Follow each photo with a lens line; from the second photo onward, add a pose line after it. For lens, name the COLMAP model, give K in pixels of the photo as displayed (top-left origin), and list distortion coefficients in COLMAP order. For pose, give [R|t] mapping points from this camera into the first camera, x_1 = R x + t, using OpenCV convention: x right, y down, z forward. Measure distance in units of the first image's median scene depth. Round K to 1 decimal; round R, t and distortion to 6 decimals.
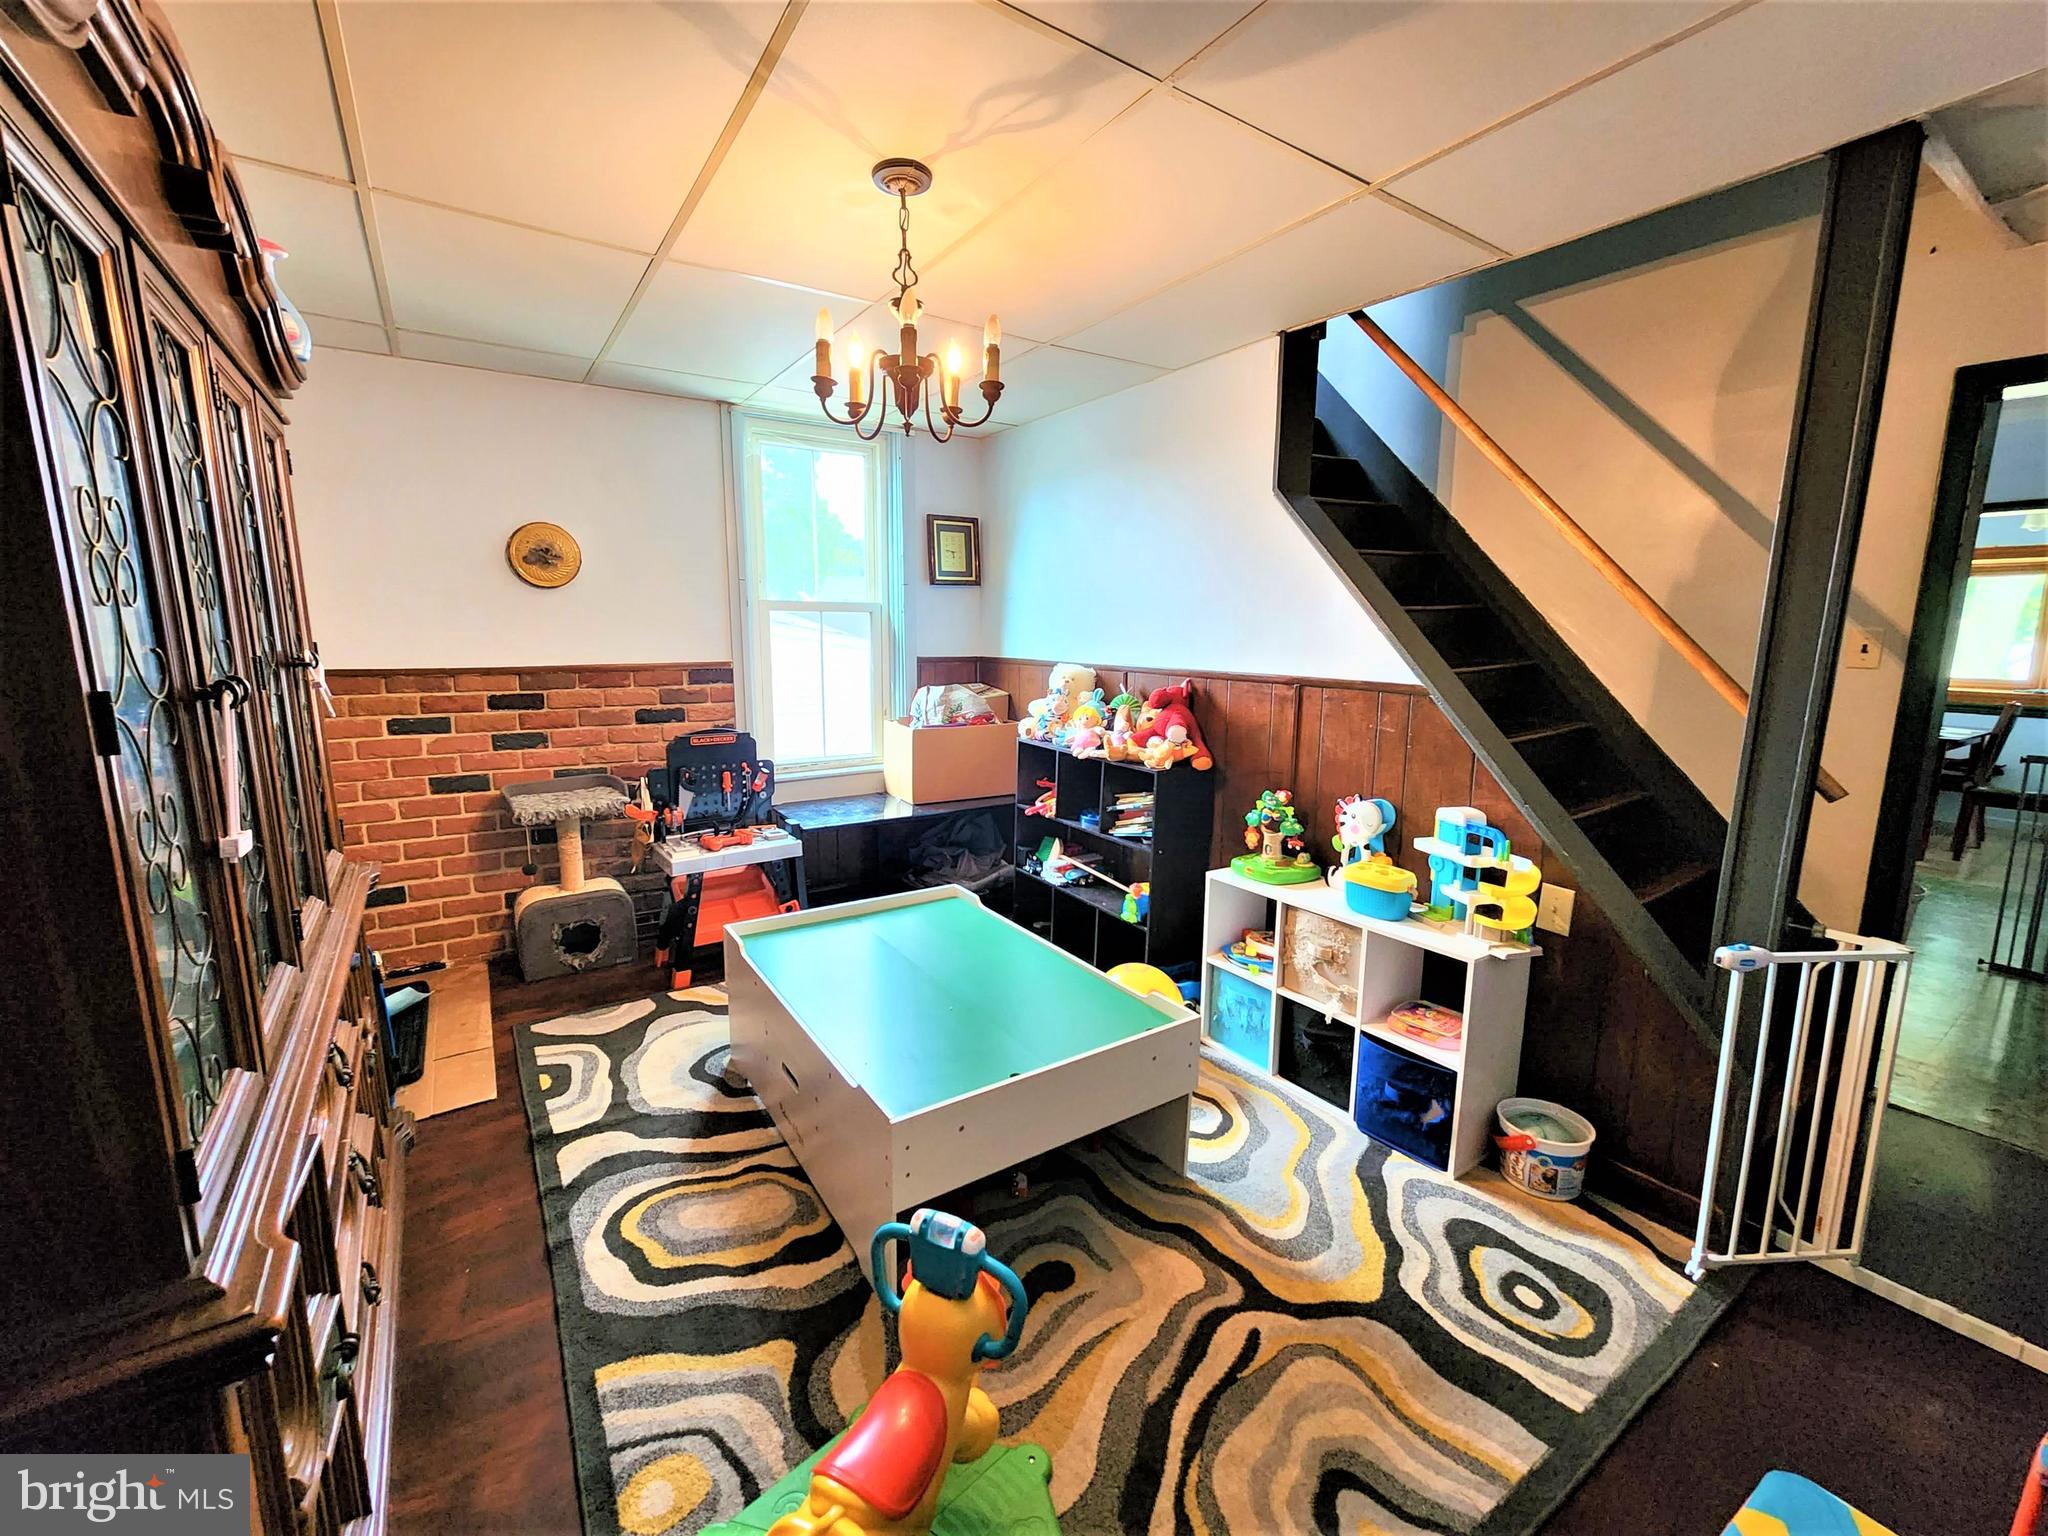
lens RADIAL K [[835.2, 0, 1014.2], [0, 835.2, 756.5], [0, 0, 1]] dist [-0.012440, 0.000016]
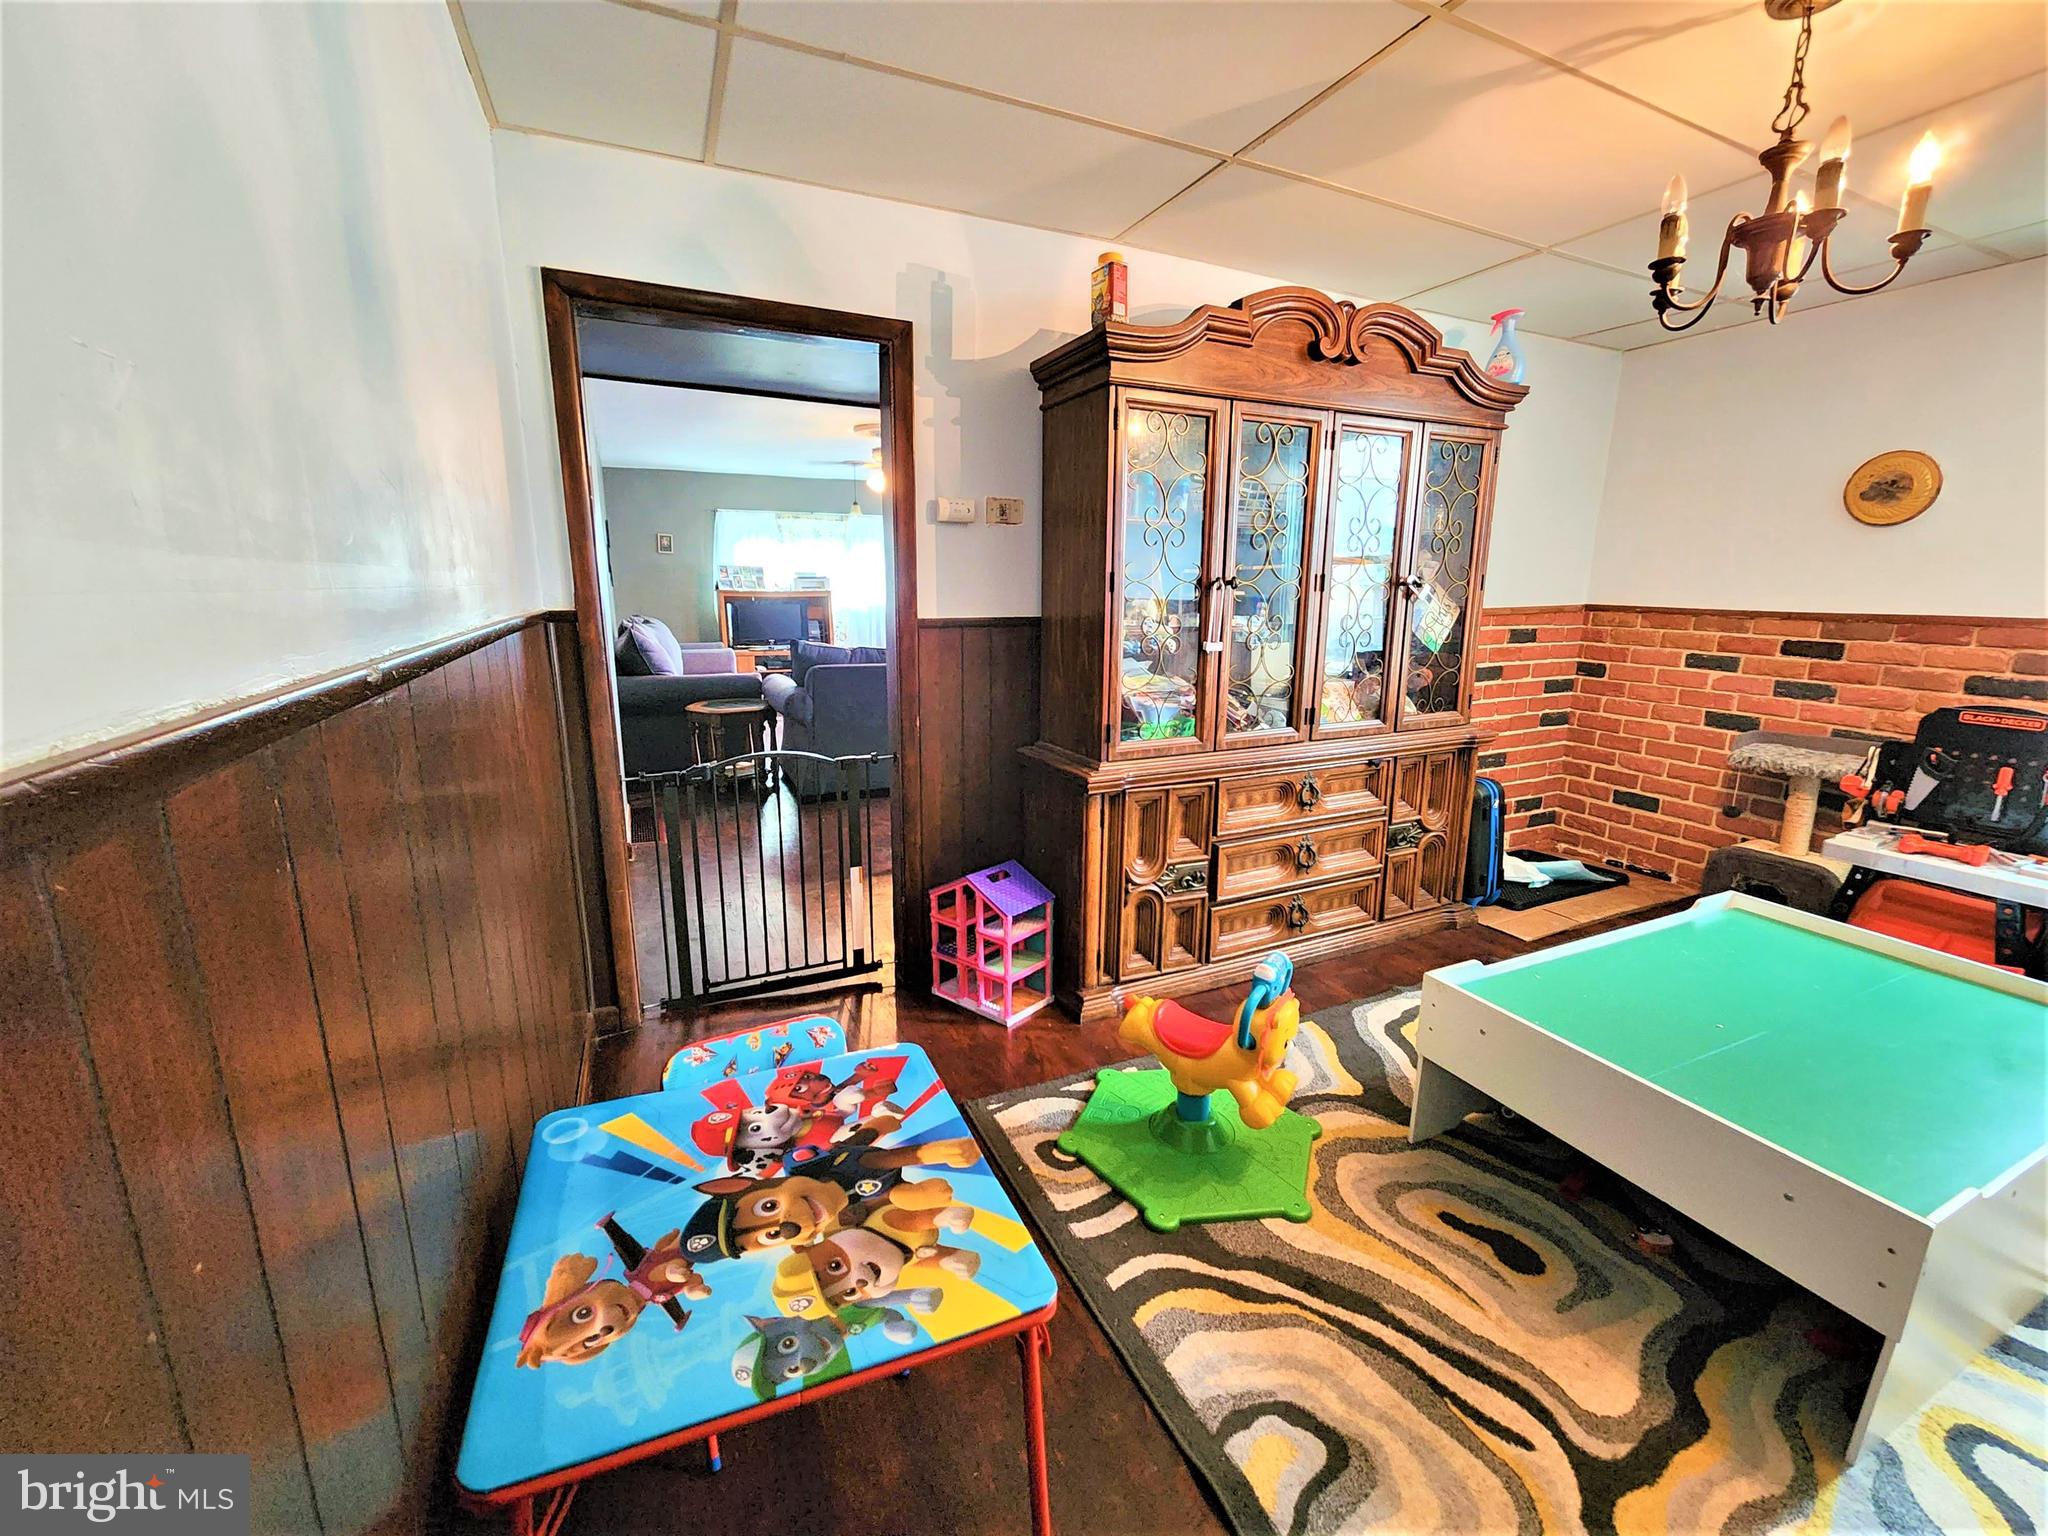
lens RADIAL K [[835.2, 0, 1014.2], [0, 835.2, 756.5], [0, 0, 1]] dist [-0.012440, 0.000016]
pose [[-0.164923, 0.193320, -0.967175, 0.513584], [-0.159621, 0.962445, 0.219593, -0.009942], [0.973304, 0.190597, -0.127871, 0.263131]]
